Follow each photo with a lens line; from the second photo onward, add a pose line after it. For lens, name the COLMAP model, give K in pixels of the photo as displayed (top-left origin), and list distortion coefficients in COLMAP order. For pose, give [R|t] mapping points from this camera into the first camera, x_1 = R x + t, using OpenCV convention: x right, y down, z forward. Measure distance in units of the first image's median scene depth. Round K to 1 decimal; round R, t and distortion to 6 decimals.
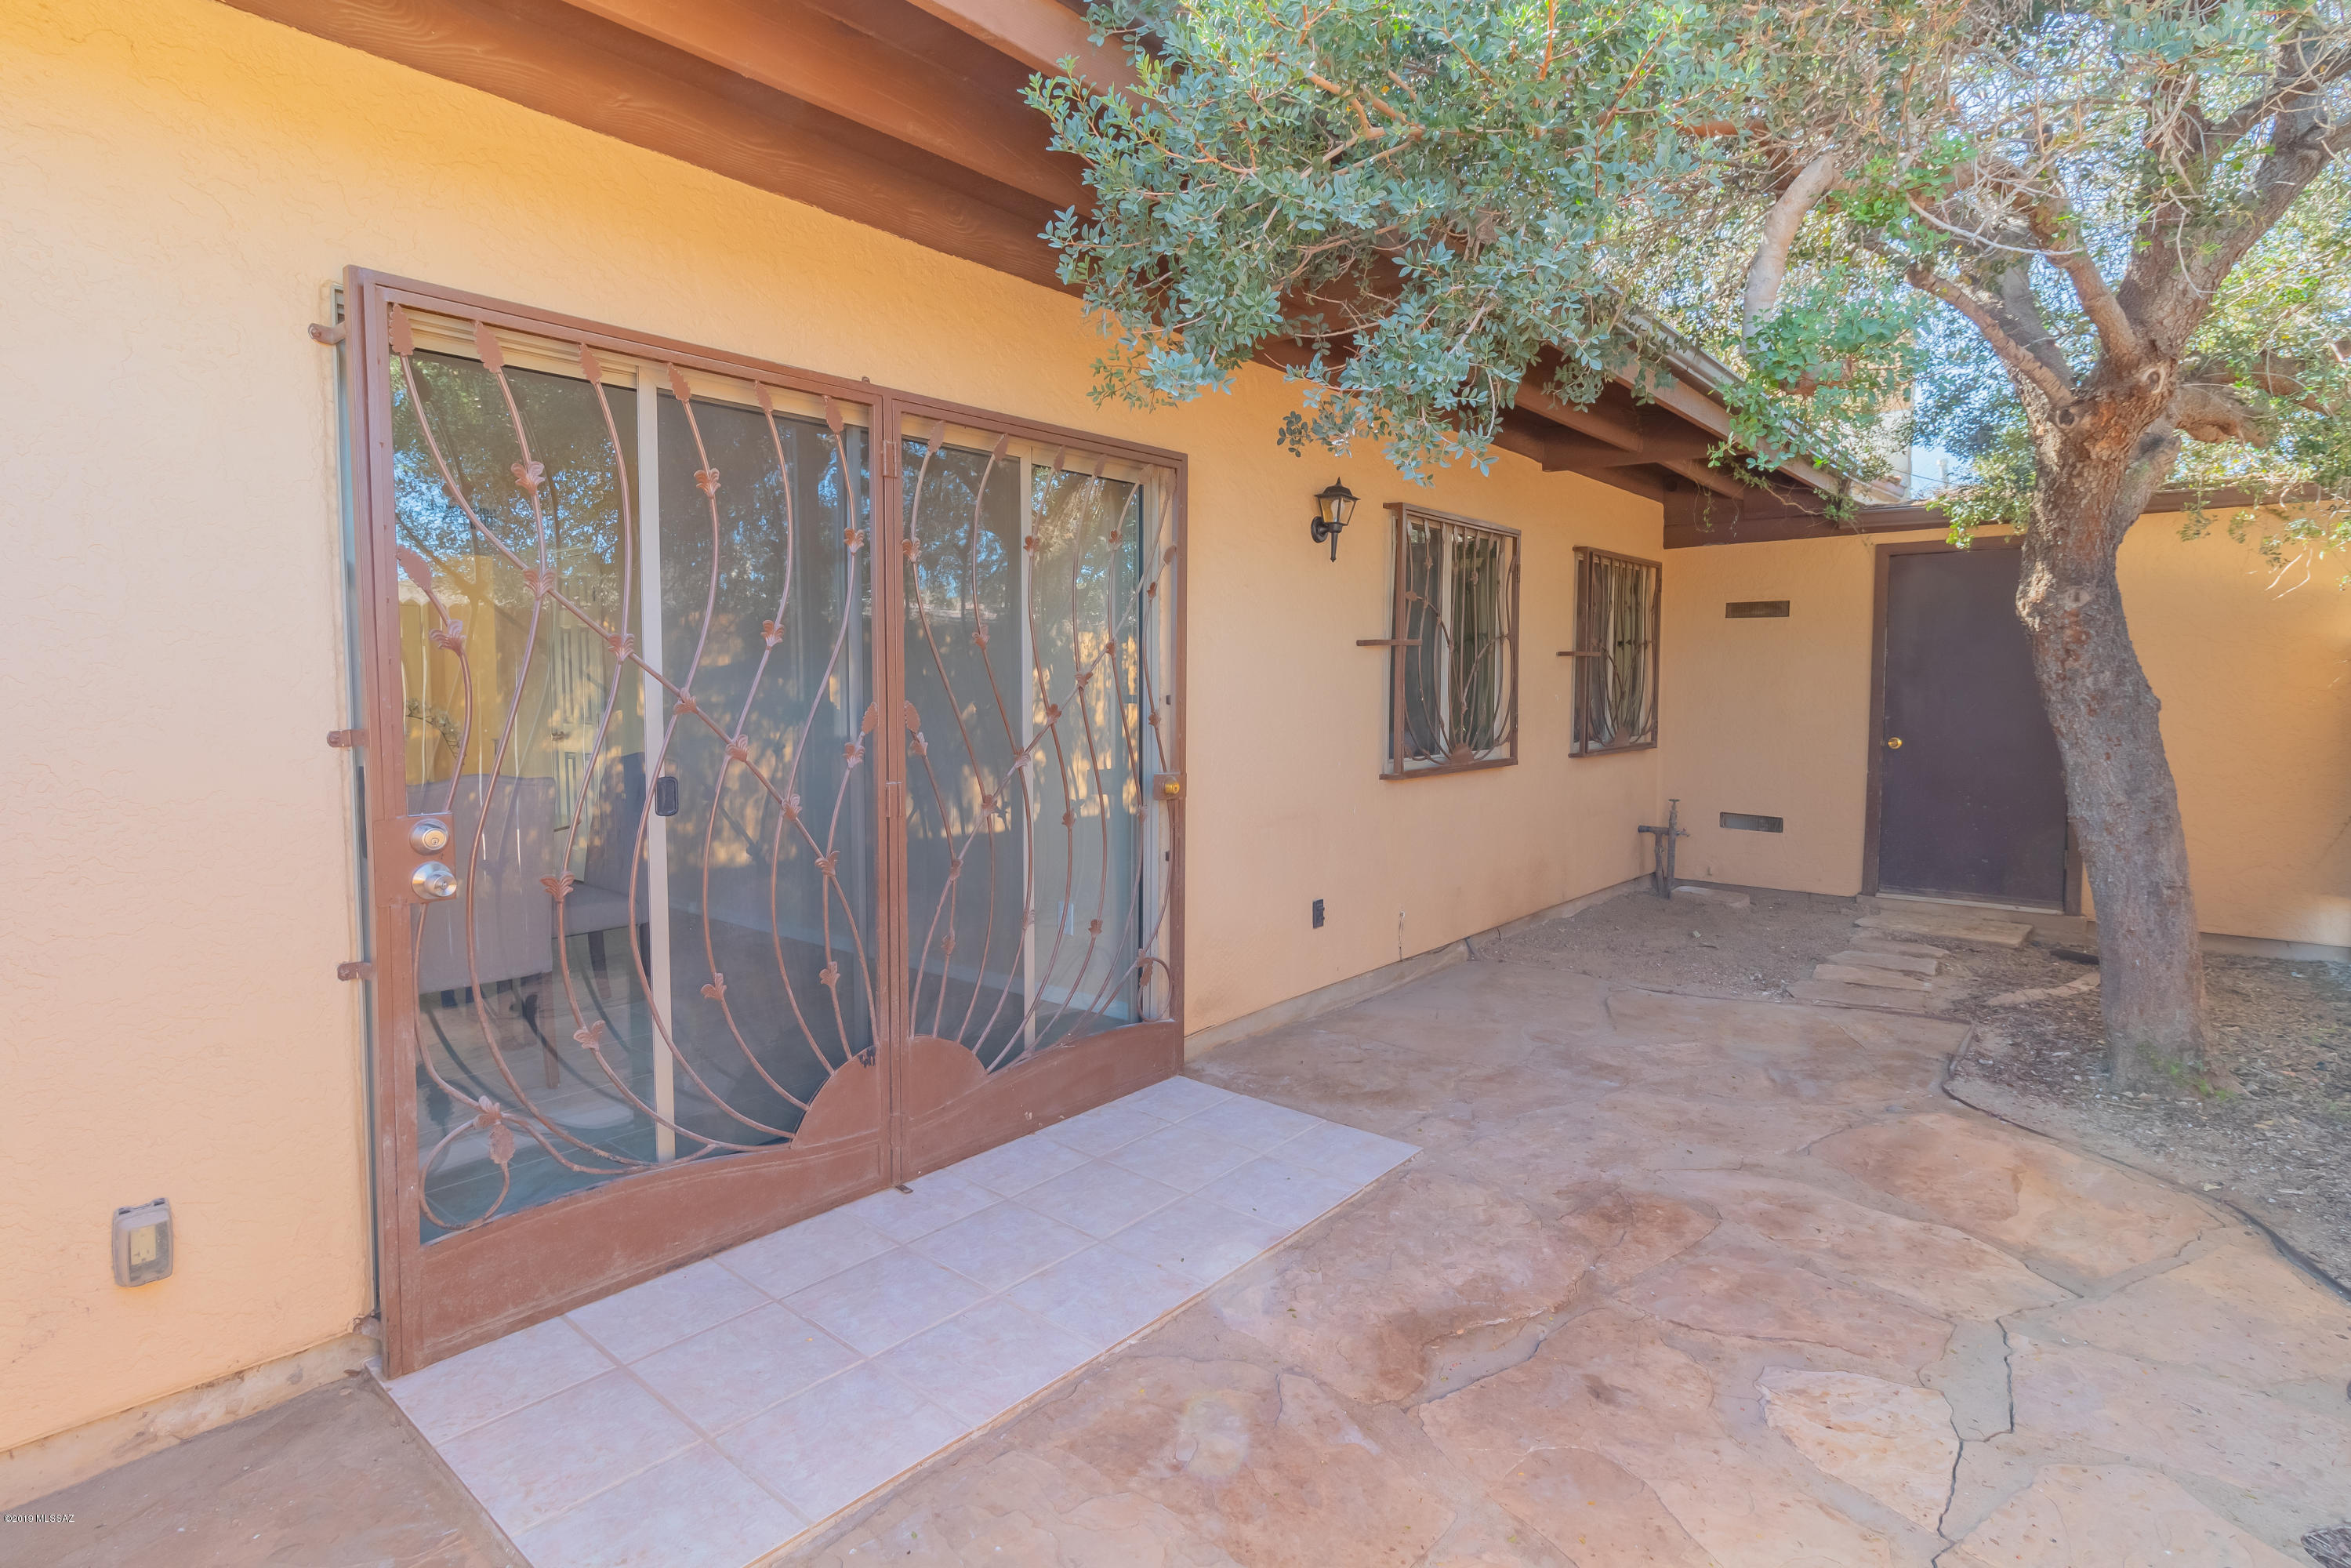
lens RADIAL K [[1208.8, 0, 1176.5], [0, 1208.8, 749.2], [0, 0, 1]] dist [-0.003137, -0.000341]
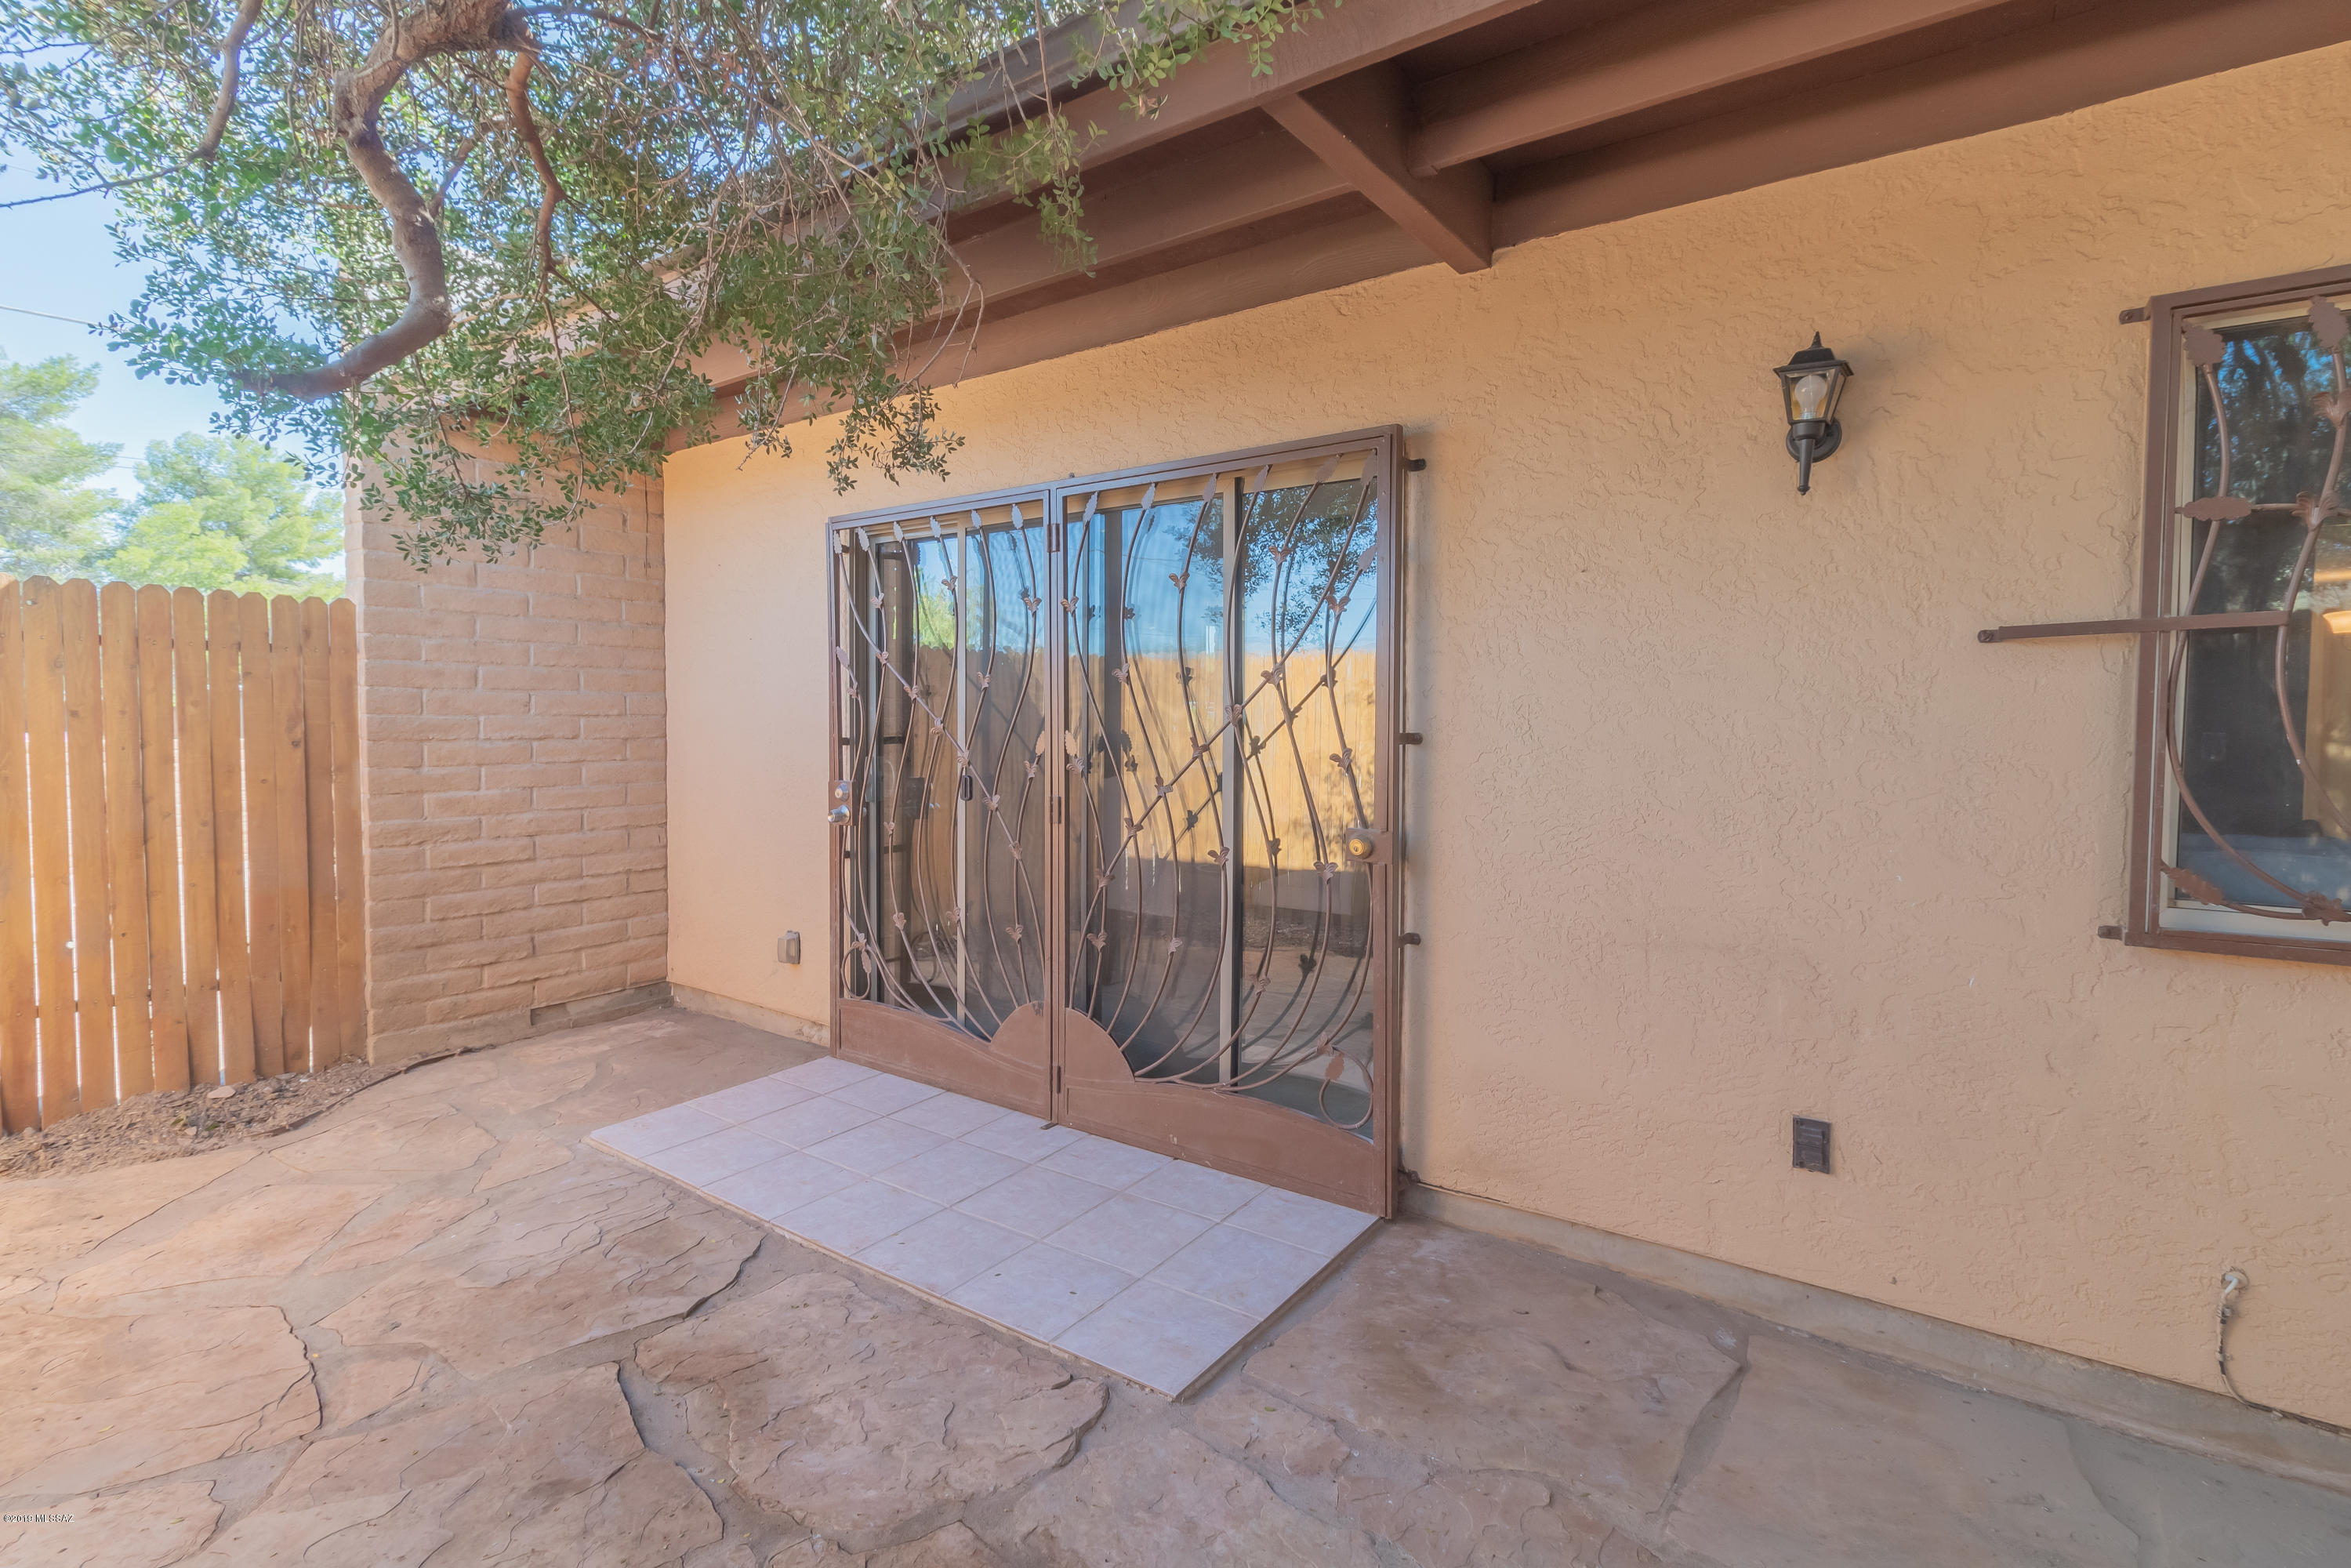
lens RADIAL K [[1112.5, 0, 1178.4], [0, 1112.5, 750.9], [0, 0, 1]] dist [0.001793, 0.000005]
pose [[0.069160, 0.029909, -0.997157, 0.898225], [-0.060088, 0.997861, 0.025763, -0.054289], [0.995794, 0.058136, 0.070809, 1.024912]]
